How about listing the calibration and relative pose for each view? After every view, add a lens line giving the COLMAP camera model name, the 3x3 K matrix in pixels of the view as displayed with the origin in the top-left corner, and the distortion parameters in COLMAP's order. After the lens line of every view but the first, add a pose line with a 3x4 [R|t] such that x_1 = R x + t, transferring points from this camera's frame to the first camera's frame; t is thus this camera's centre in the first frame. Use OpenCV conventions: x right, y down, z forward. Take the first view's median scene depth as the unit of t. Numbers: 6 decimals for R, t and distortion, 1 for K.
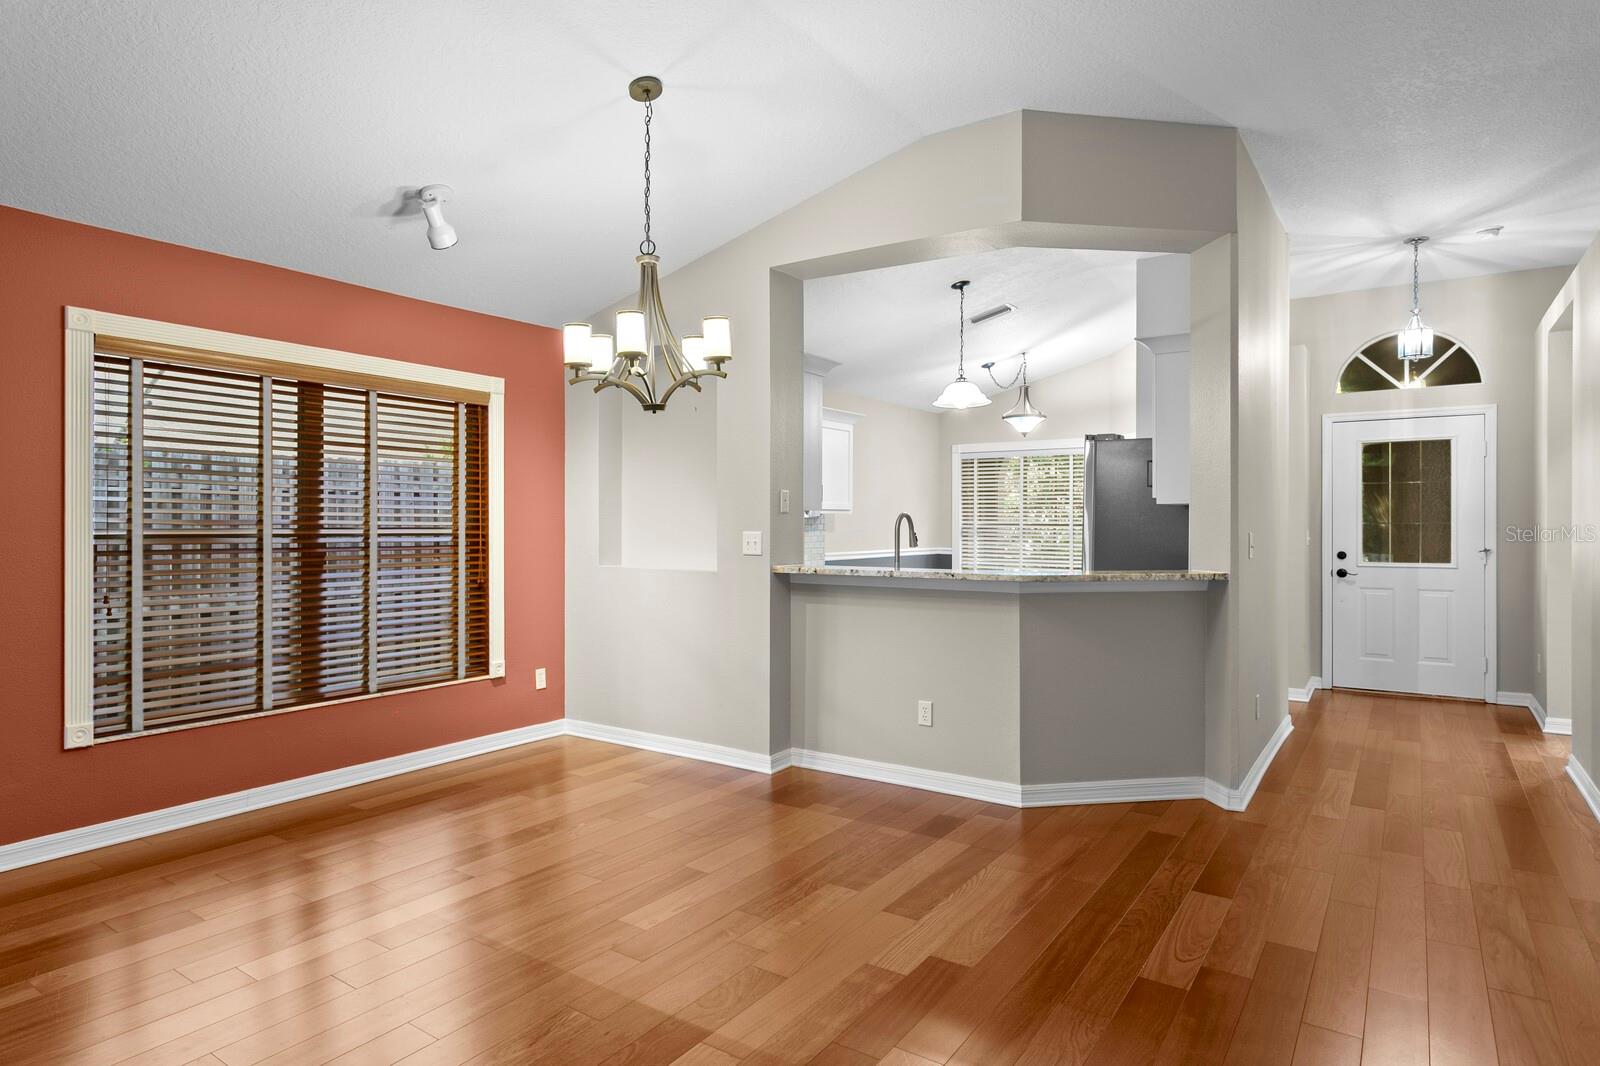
lens RADIAL K [[904.3, 0, 778.2], [0, 904.3, 522.9], [0, 0, 1]] dist [-0.013047, 0.005041]
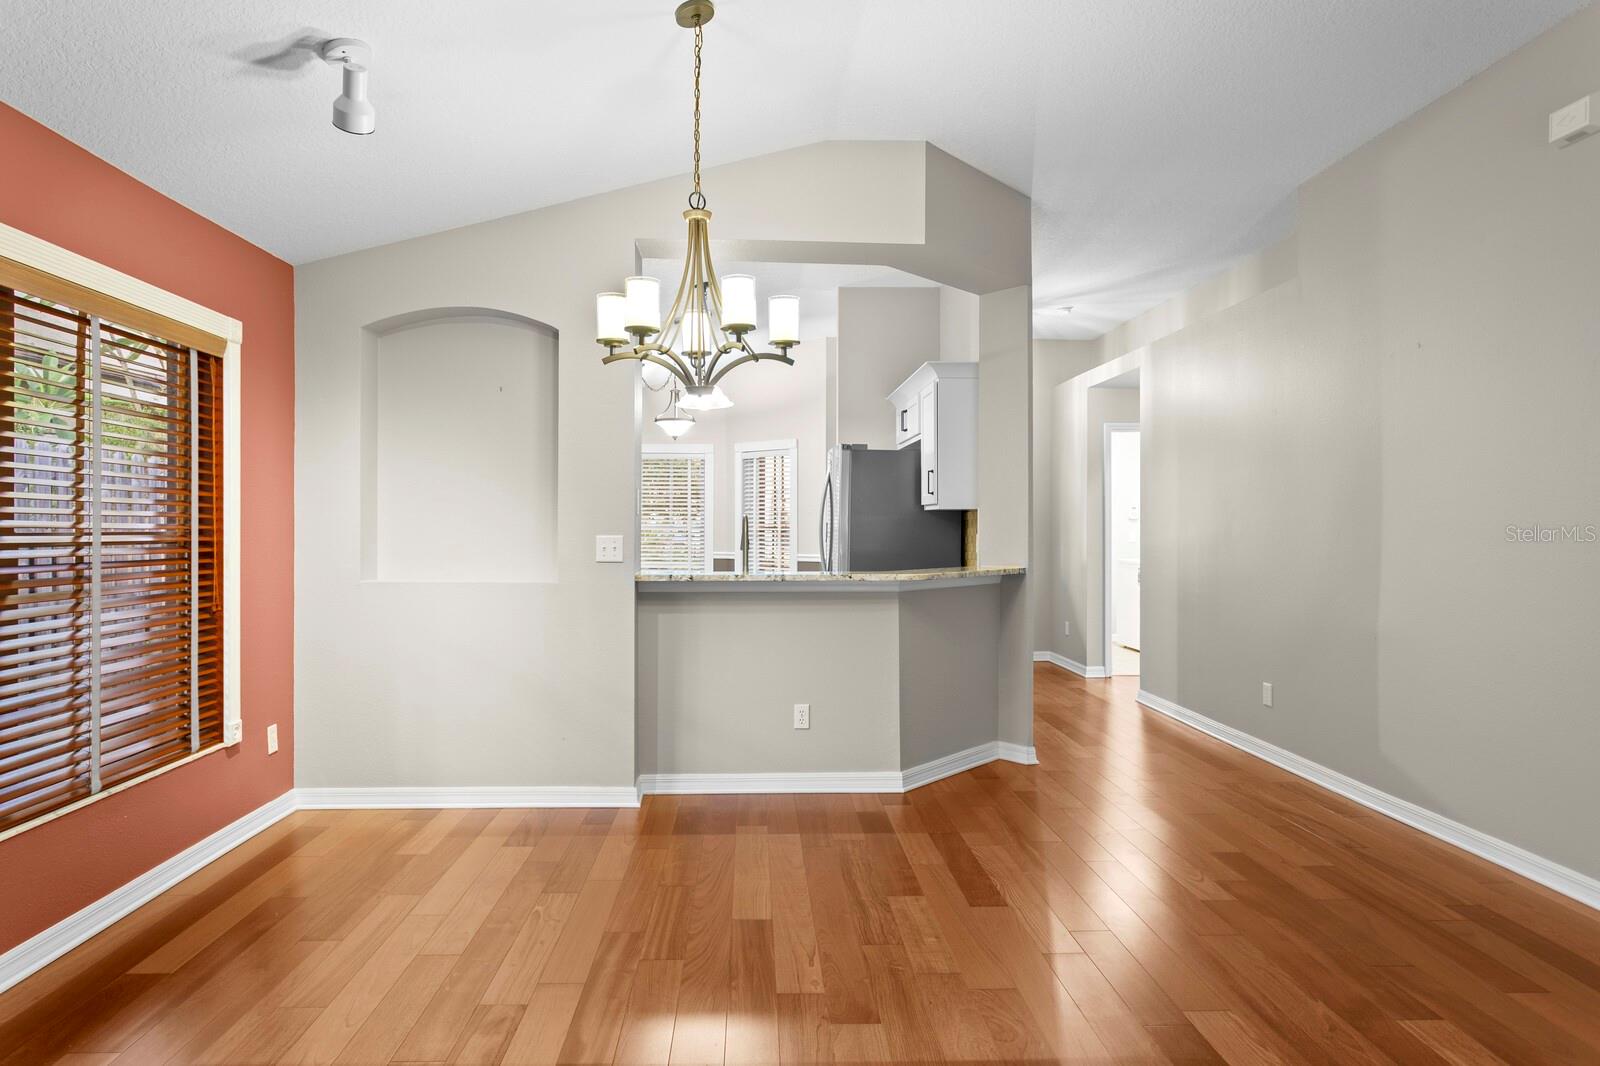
lens RADIAL K [[904.3, 0, 775.0], [0, 904.3, 523.7], [0, 0, 1]] dist [-0.013047, 0.005041]
pose [[0.805684, 0.001549, 0.592343, -0.424079], [-0.000733, 0.999998, -0.001618, -0.000313], [-0.592345, 0.000869, 0.805684, 0.198445]]
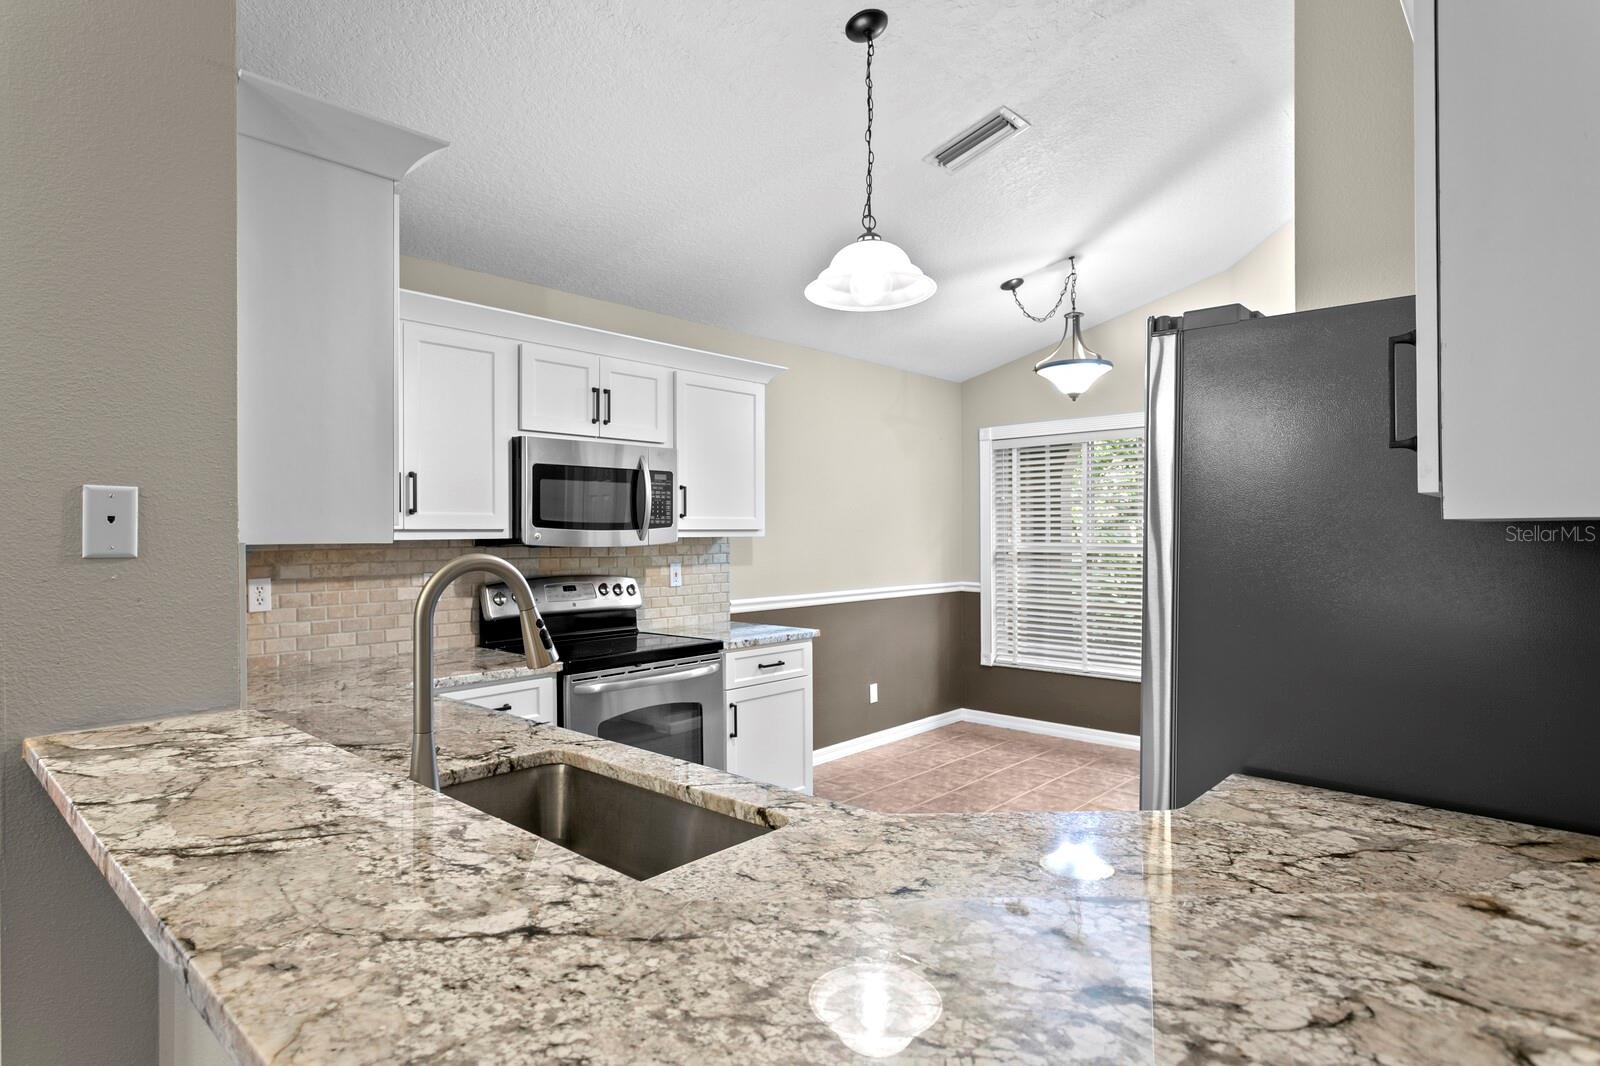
lens RADIAL K [[841.9, 0, 777.2], [0, 841.9, 536.1], [0, 0, 1]] dist [0.002893, -0.000783]
pose [[0.989431, -0.006458, -0.144863, 0.283554], [0.006803, 0.999975, 0.001888, -0.018152], [0.144847, -0.002853, 0.989450, 0.762016]]
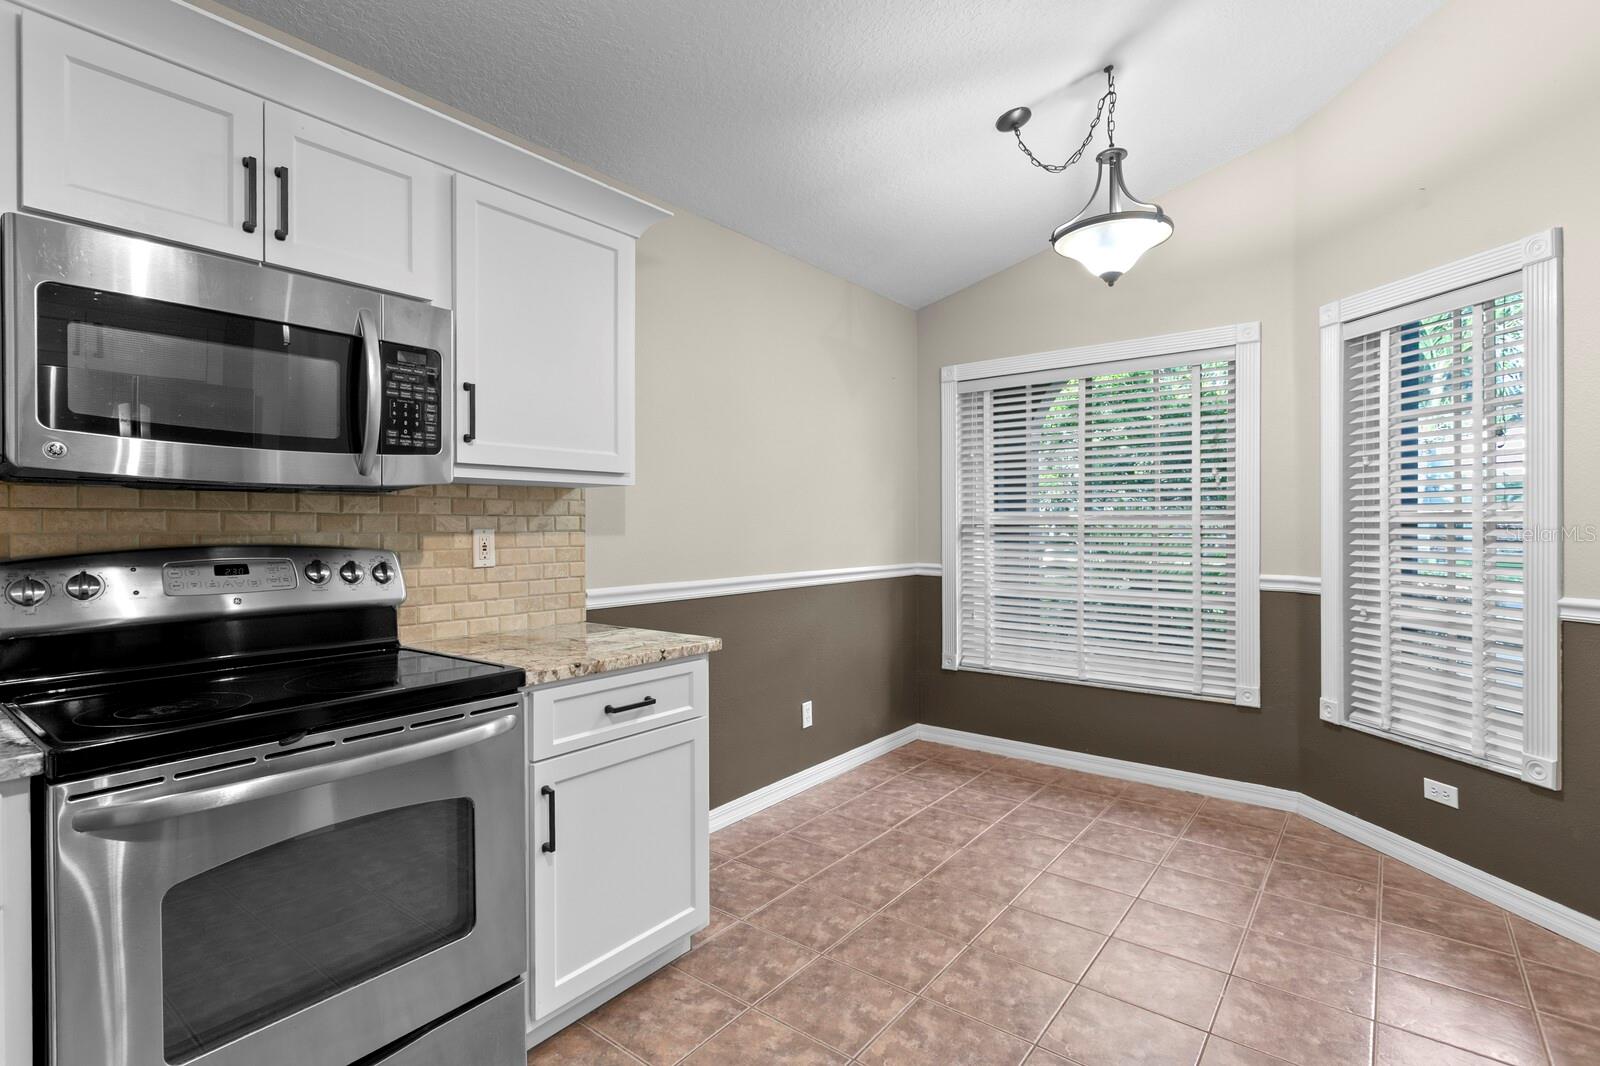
lens RADIAL K [[760.2, 0, 764.0], [0, 760.2, 526.2], [0, 0, 1]] dist [0.002991, 0.002228]
pose [[0.996683, -0.004756, -0.081240, 0.265023], [0.004933, 0.999986, 0.001975, 0.010647], [0.081229, -0.002369, 0.996693, 1.167842]]
